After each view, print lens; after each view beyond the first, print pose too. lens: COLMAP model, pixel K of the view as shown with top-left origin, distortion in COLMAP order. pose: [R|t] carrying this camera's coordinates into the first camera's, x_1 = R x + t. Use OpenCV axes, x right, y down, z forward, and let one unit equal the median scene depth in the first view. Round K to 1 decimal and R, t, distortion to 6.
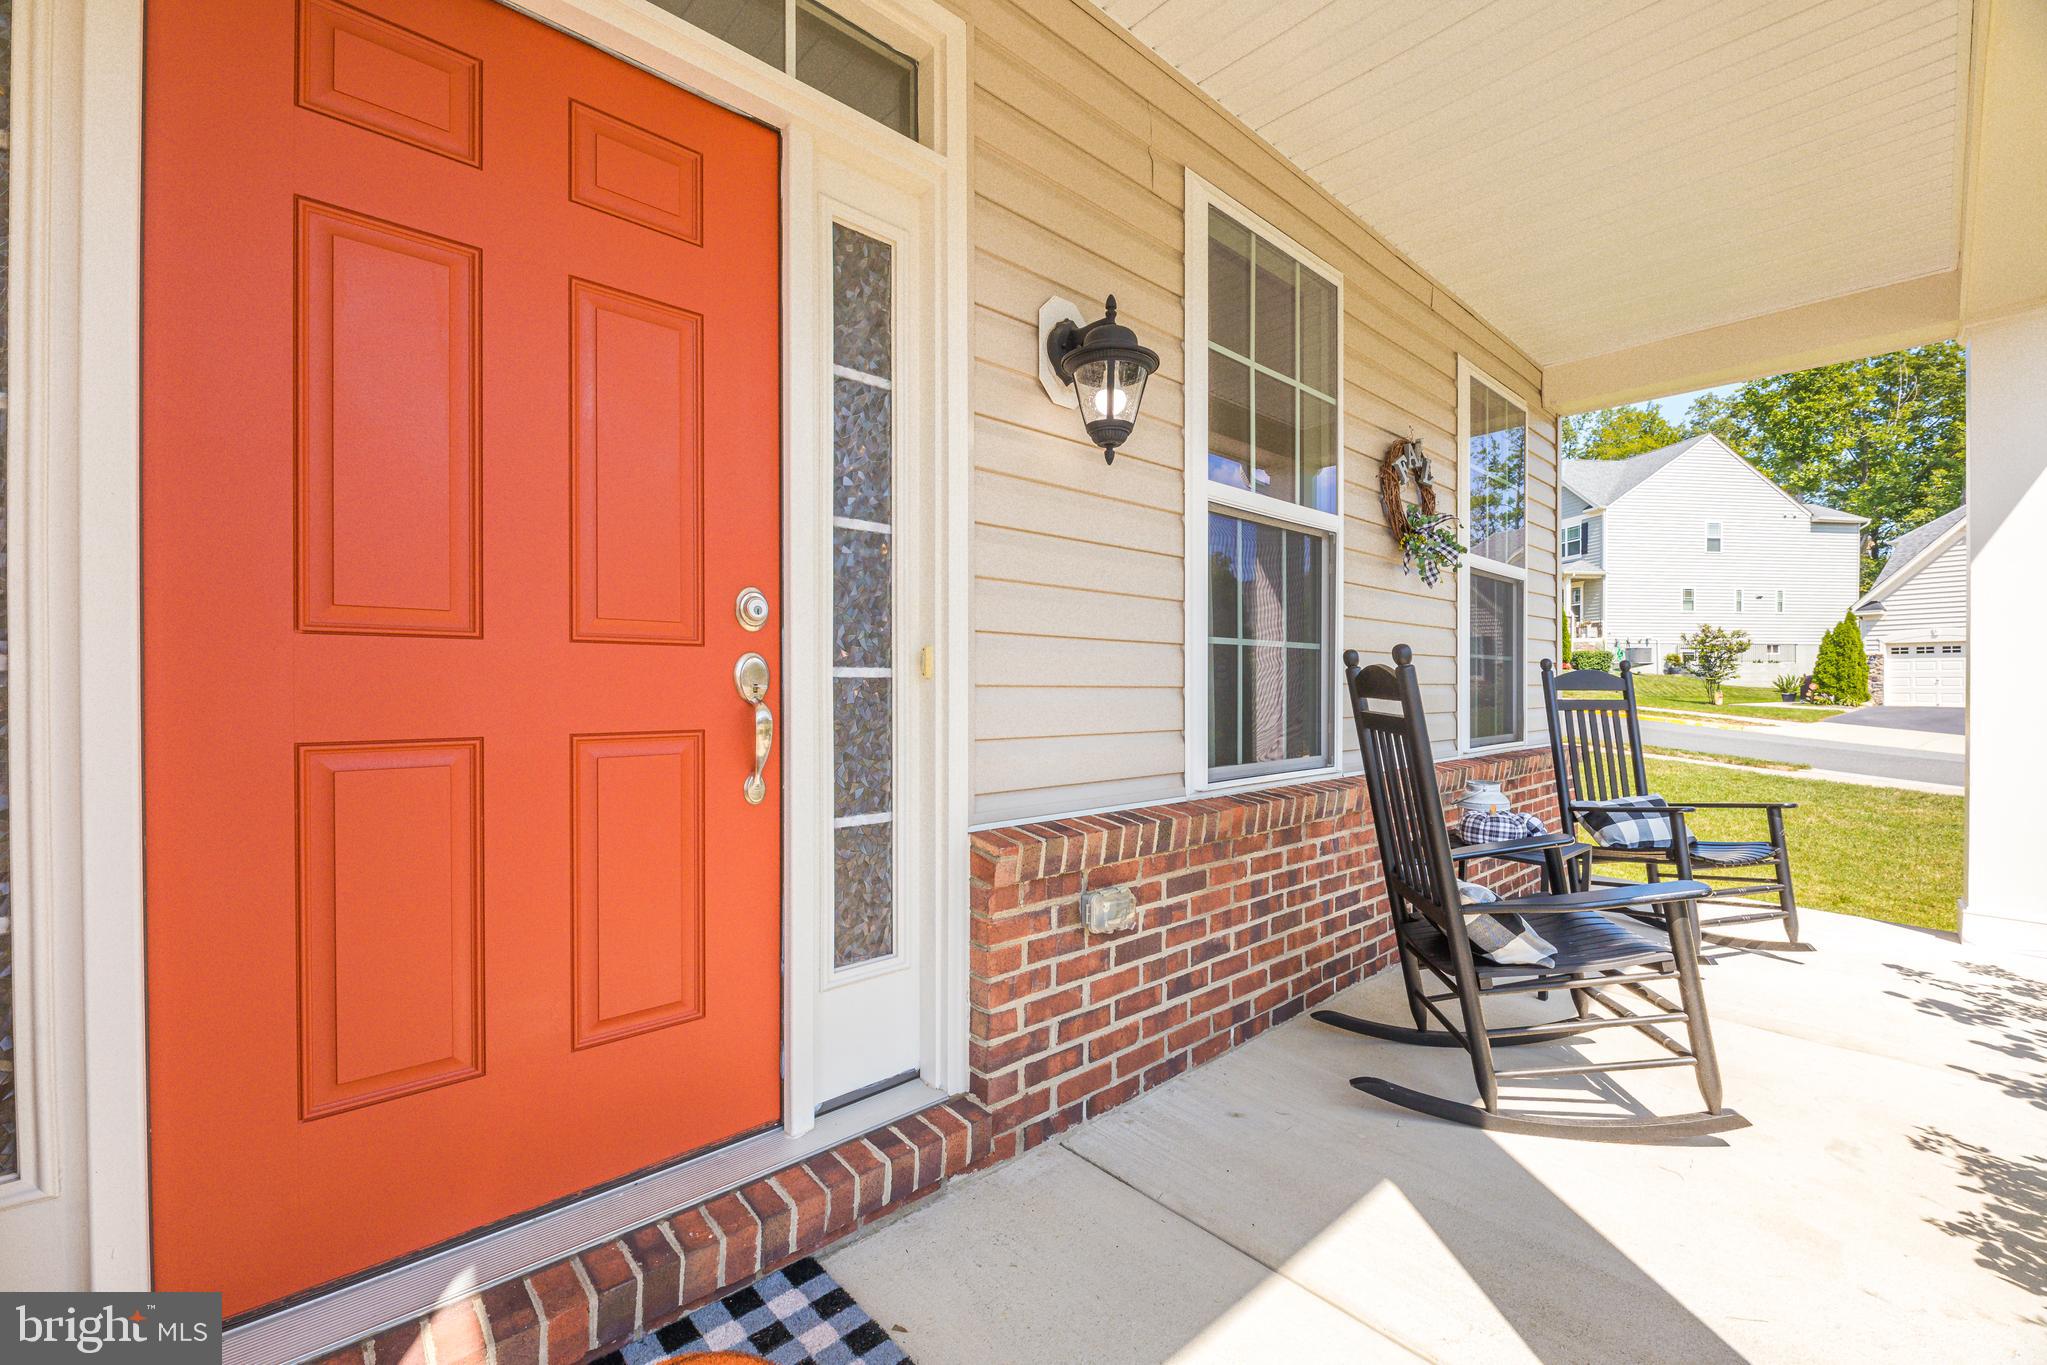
lens RADIAL K [[829.9, 0, 1023.5], [0, 829.9, 682.5], [0, 0, 1]] dist [0.000655, 0.000073]
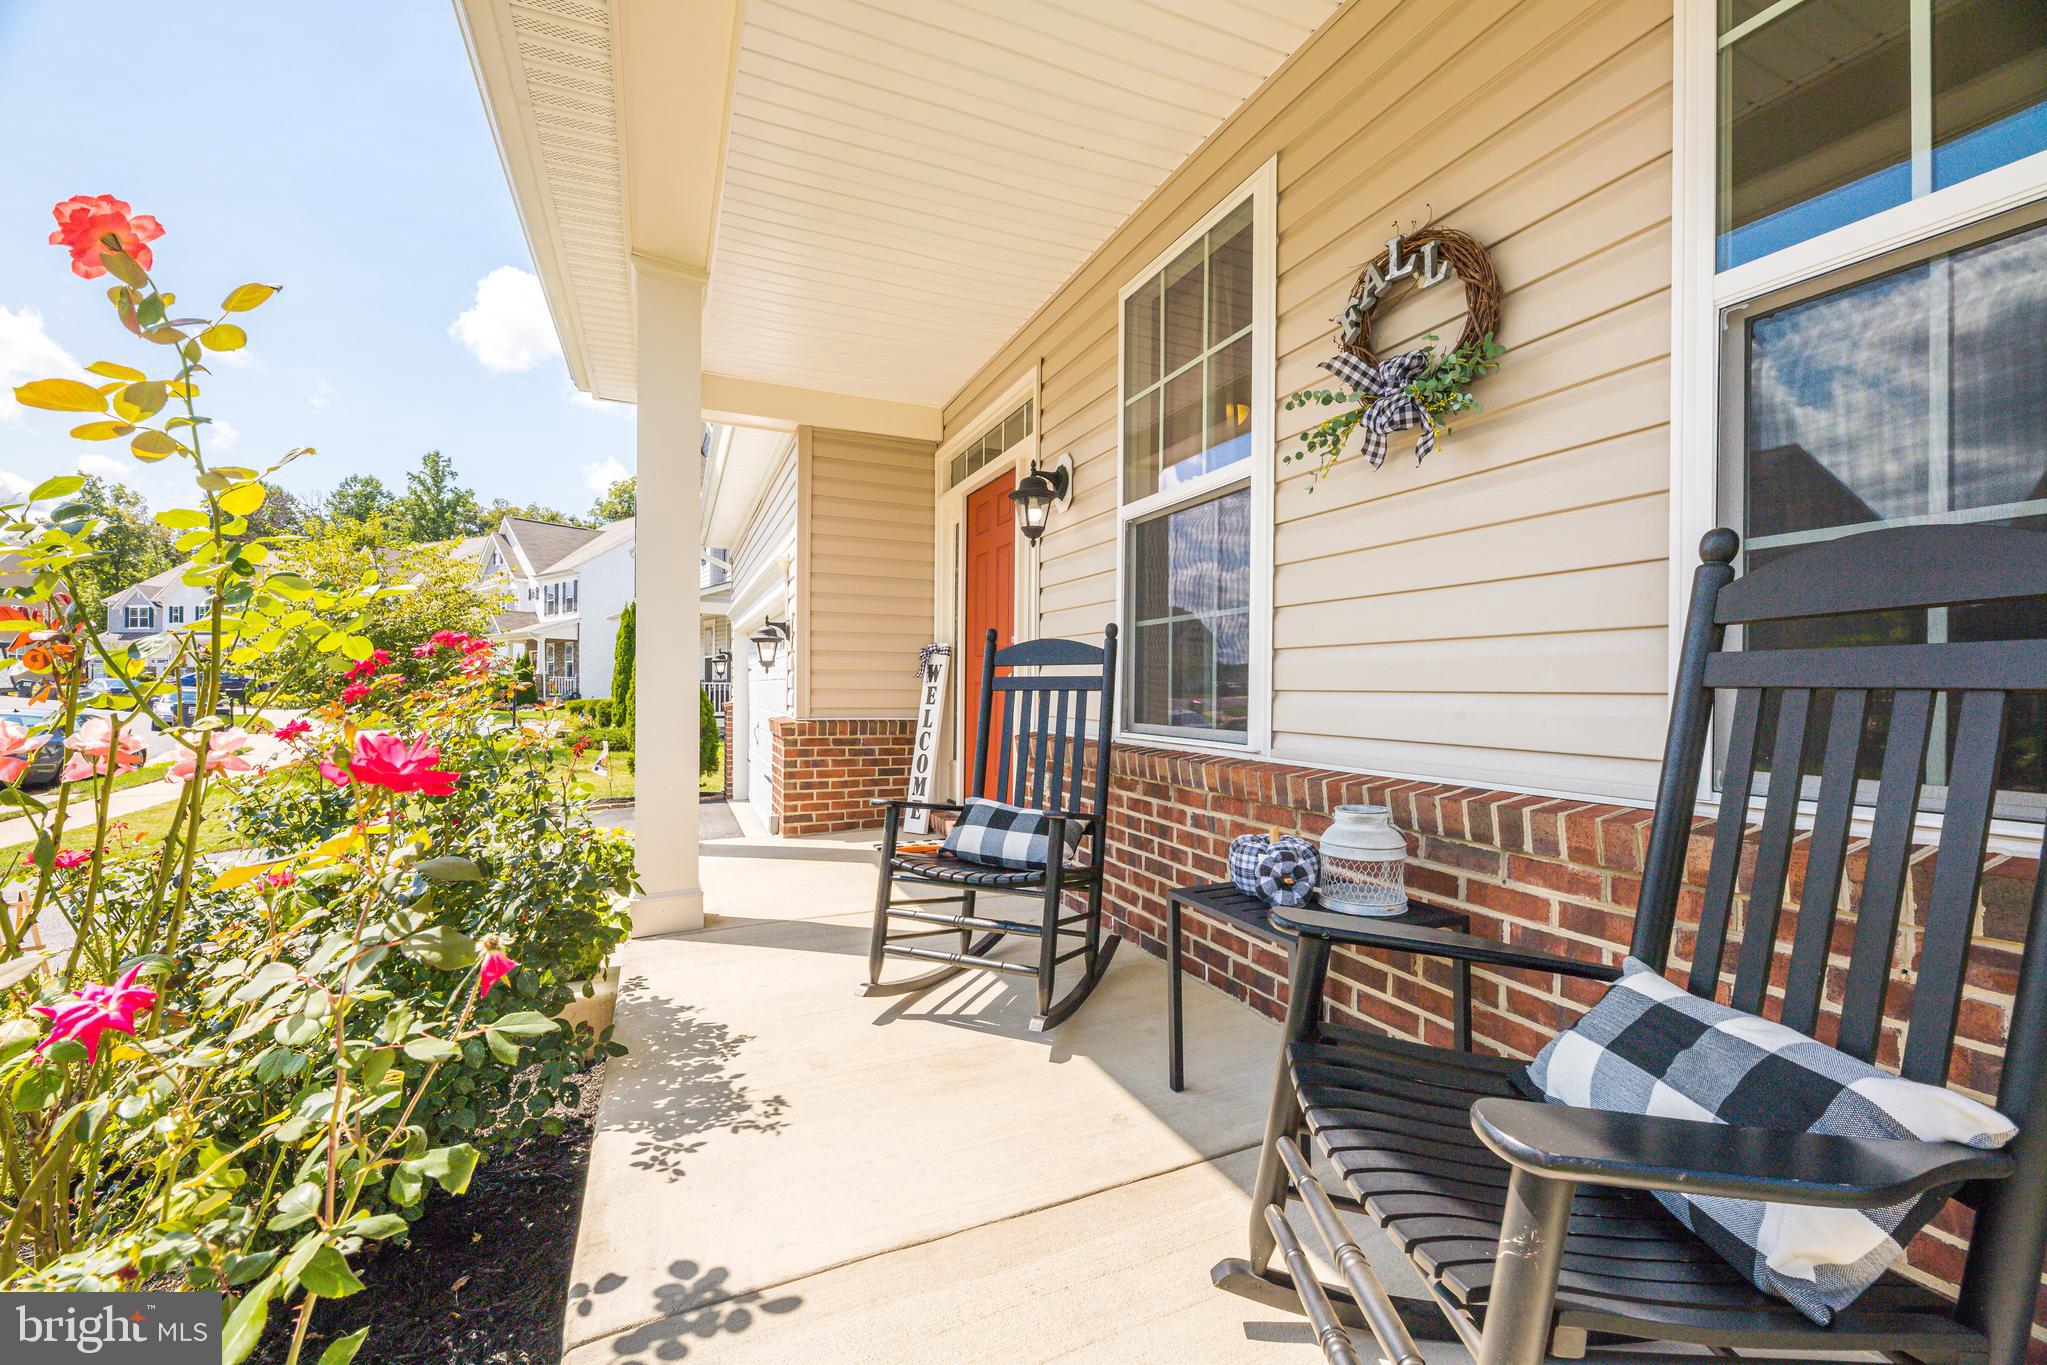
lens RADIAL K [[829.9, 0, 1023.5], [0, 829.9, 682.5], [0, 0, 1]] dist [0.000655, 0.000073]
pose [[-0.318005, -0.009782, -0.948038, 1.456328], [-0.008427, 0.999936, -0.007491, 0.049910], [0.948051, 0.005607, -0.318068, 1.201960]]
